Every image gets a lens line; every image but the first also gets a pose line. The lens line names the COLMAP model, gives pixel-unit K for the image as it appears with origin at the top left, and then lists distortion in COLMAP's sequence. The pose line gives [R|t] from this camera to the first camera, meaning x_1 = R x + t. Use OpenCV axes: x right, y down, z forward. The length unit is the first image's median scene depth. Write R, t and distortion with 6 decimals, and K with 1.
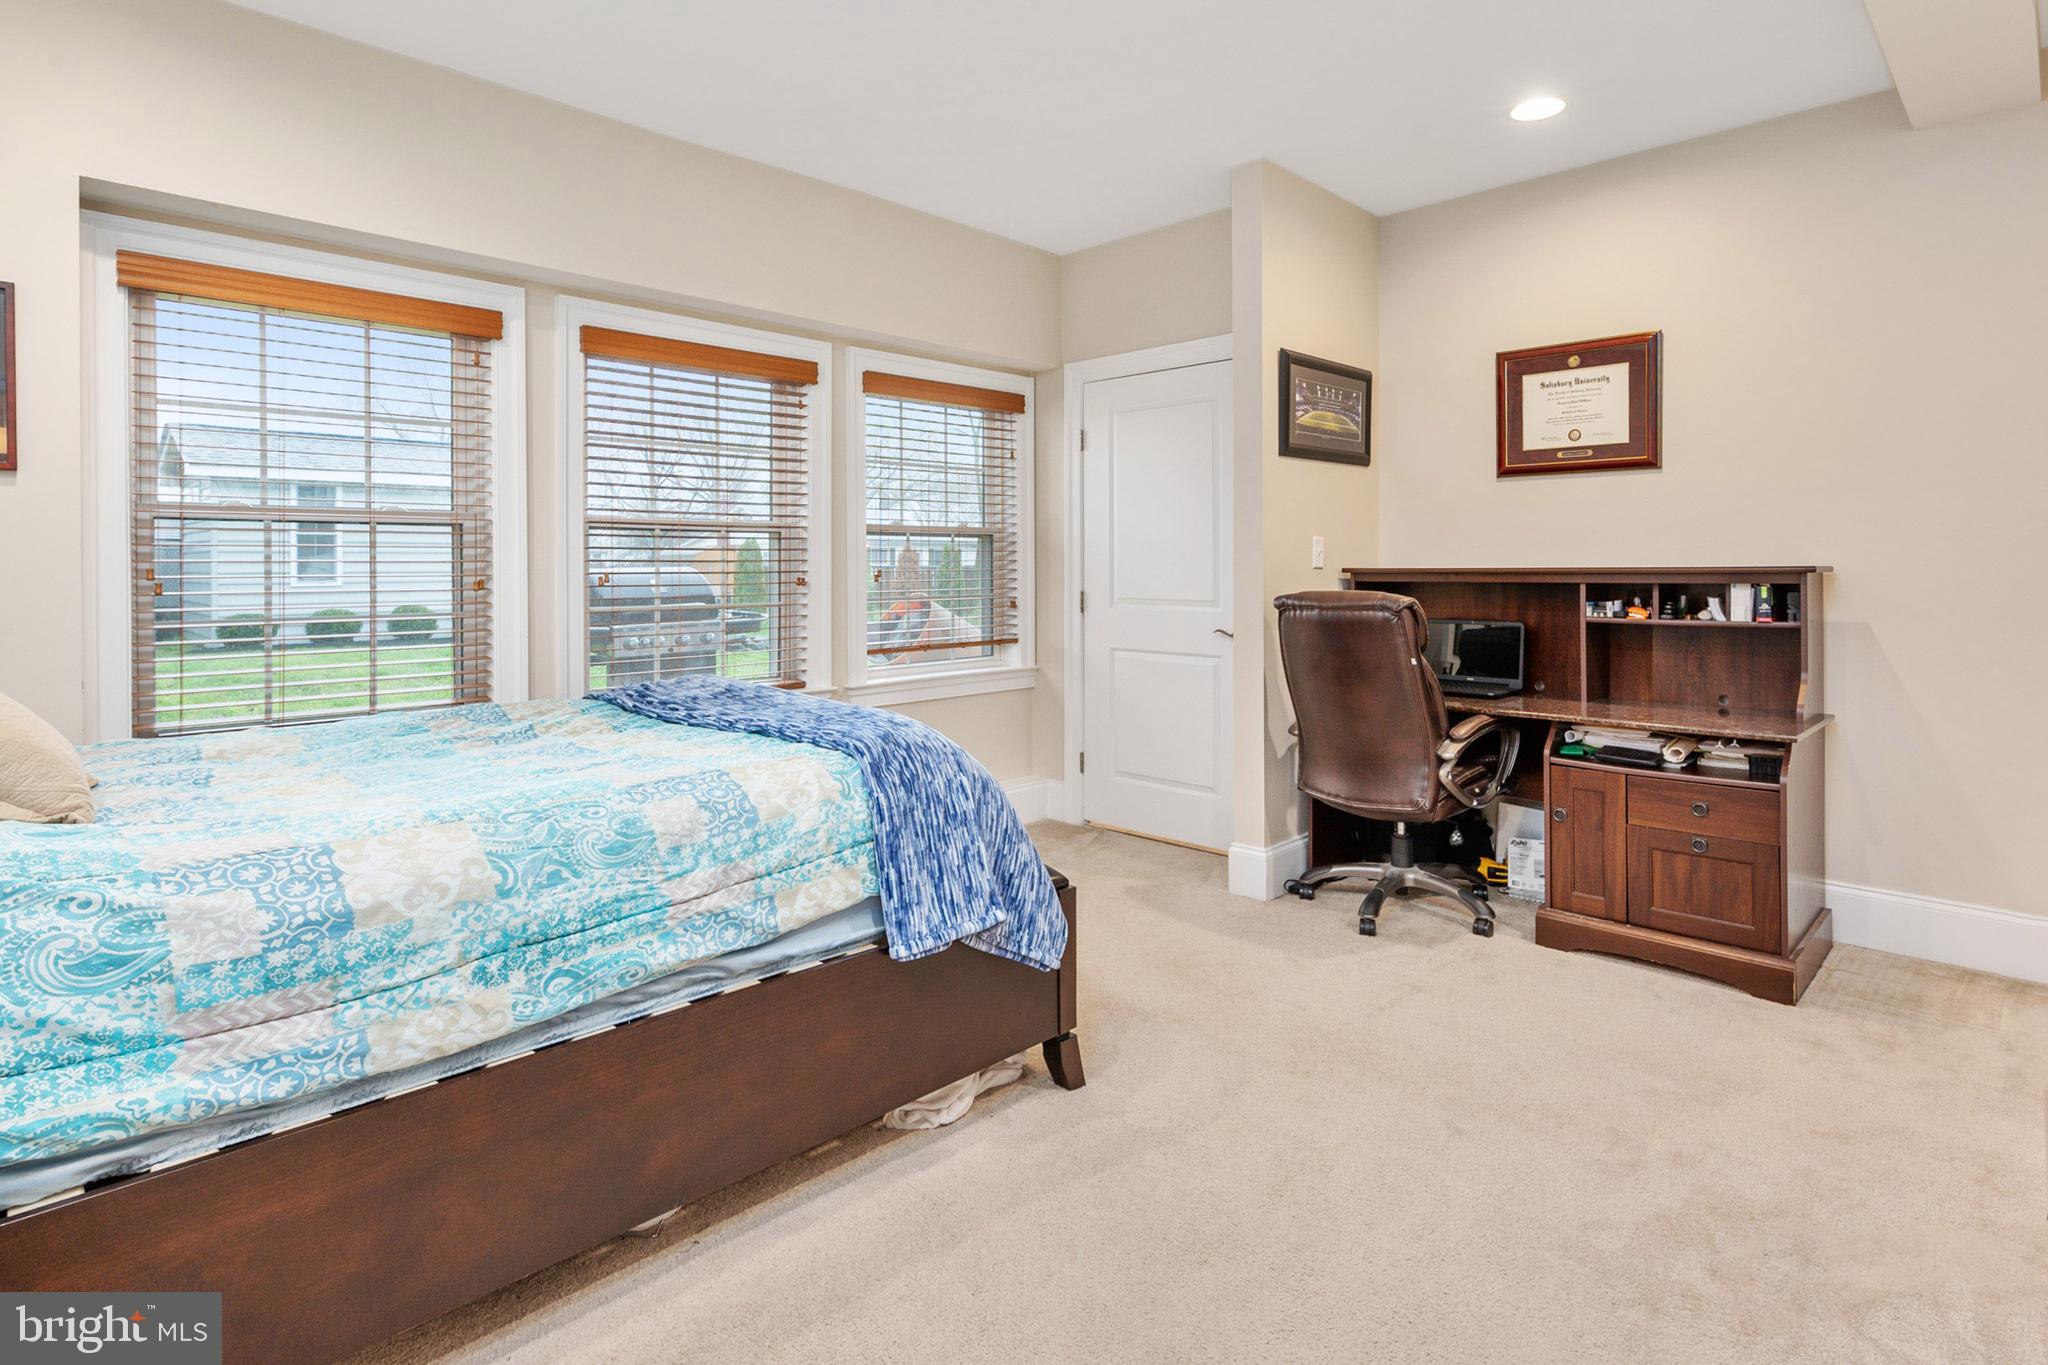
lens RADIAL K [[992.7, 0, 1021.9], [0, 992.7, 573.6], [0, 0, 1]] dist [-0.002993, -0.000481]
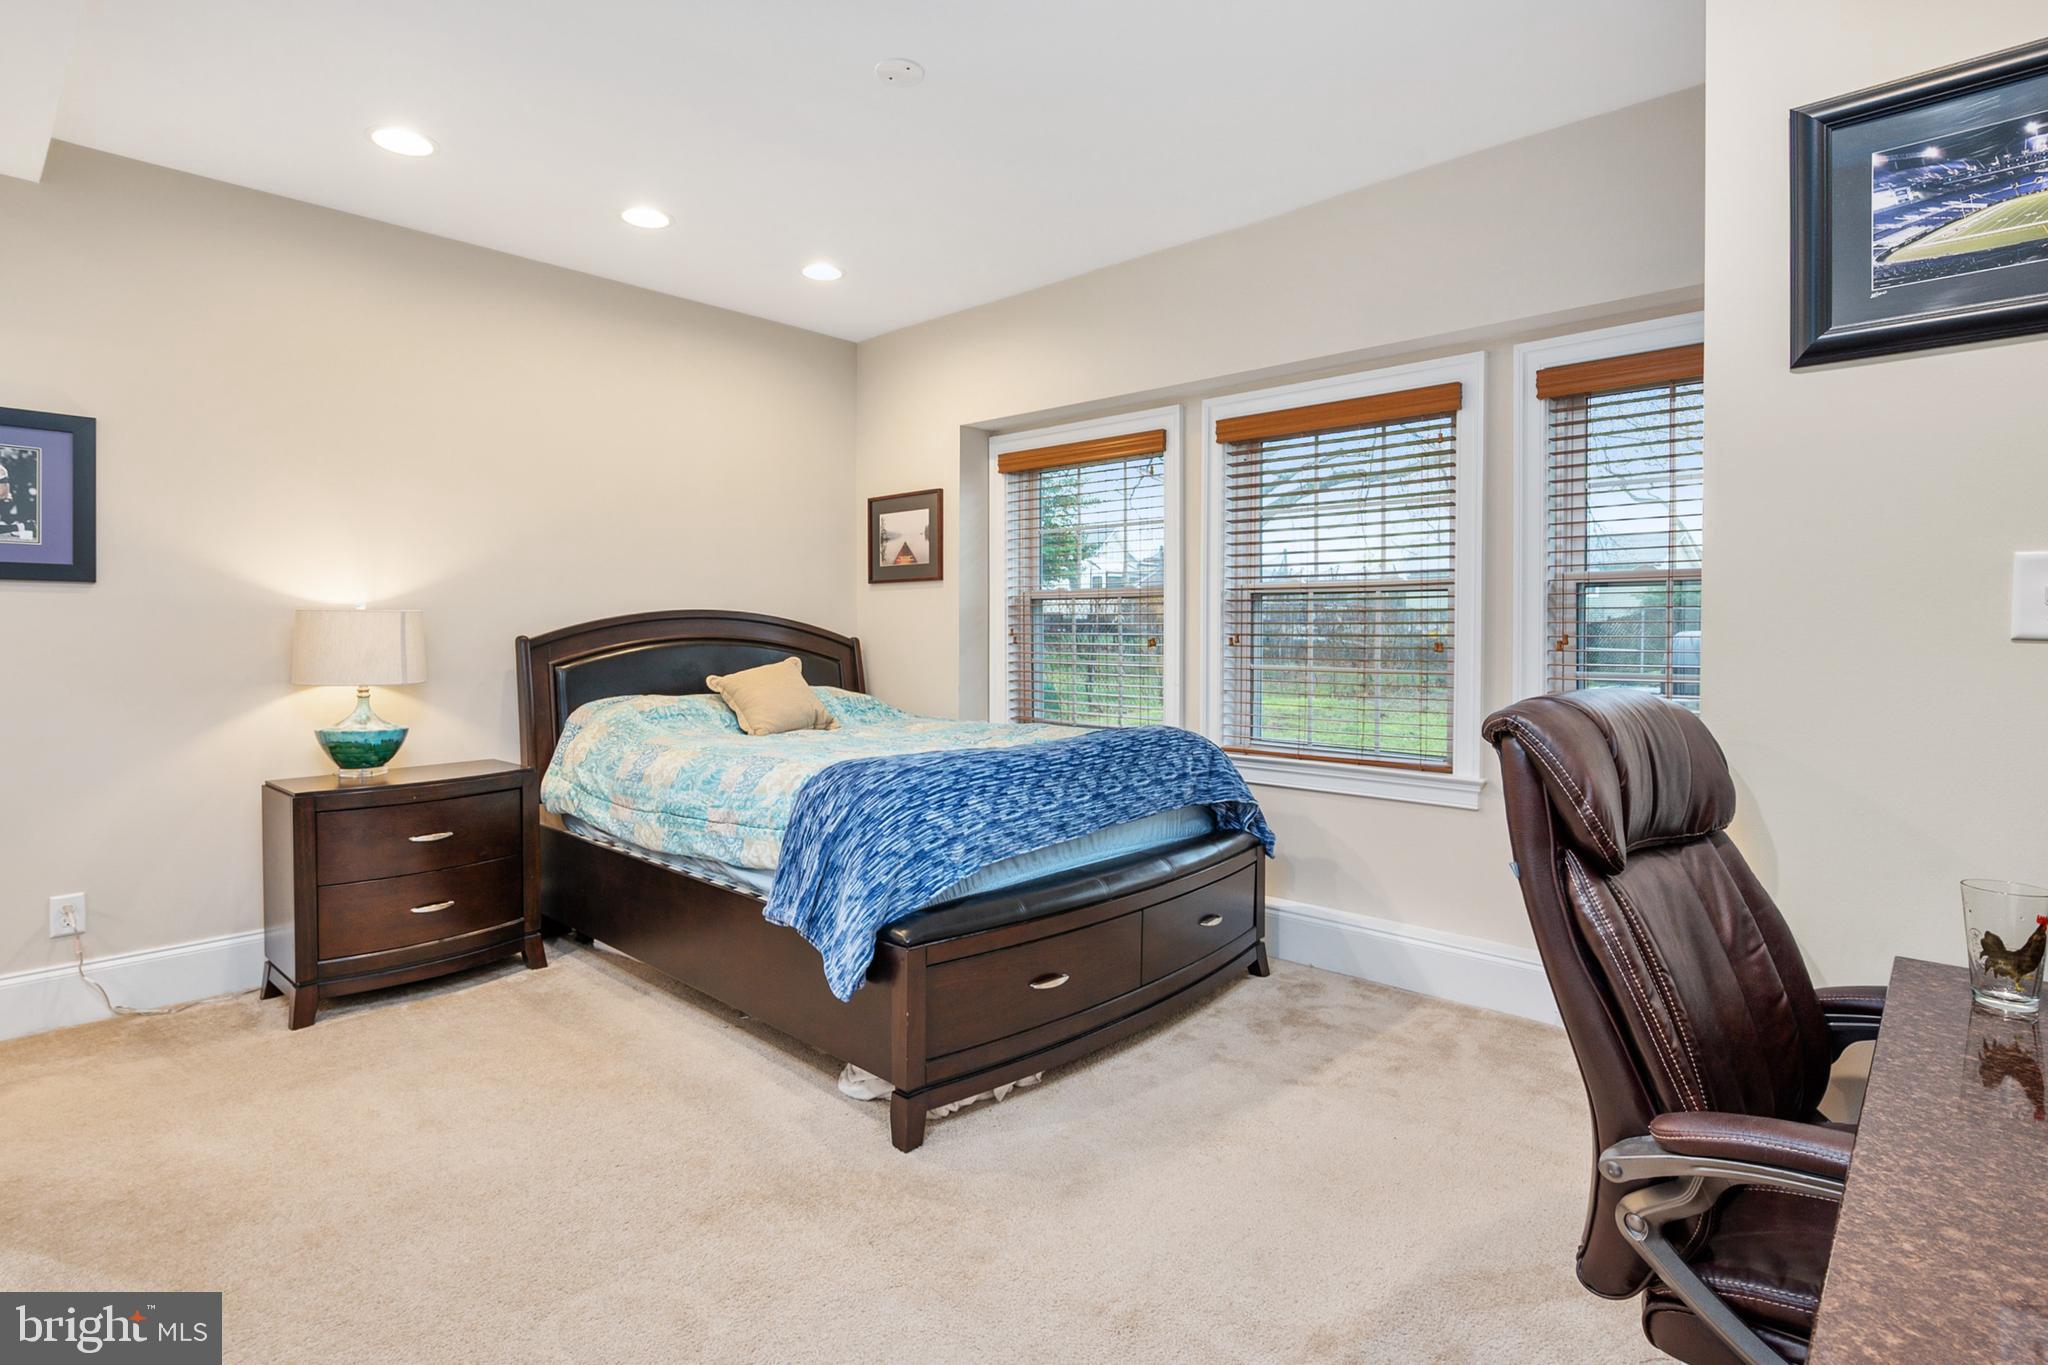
lens RADIAL K [[1008.4, 0, 1020.5], [0, 1008.4, 635.3], [0, 0, 1]] dist [-0.003047, -0.000547]
pose [[0.063045, 0.009007, -0.997970, 0.672496], [-0.008105, 0.999931, 0.008513, -0.007426], [0.997978, 0.007552, 0.063113, 0.658291]]
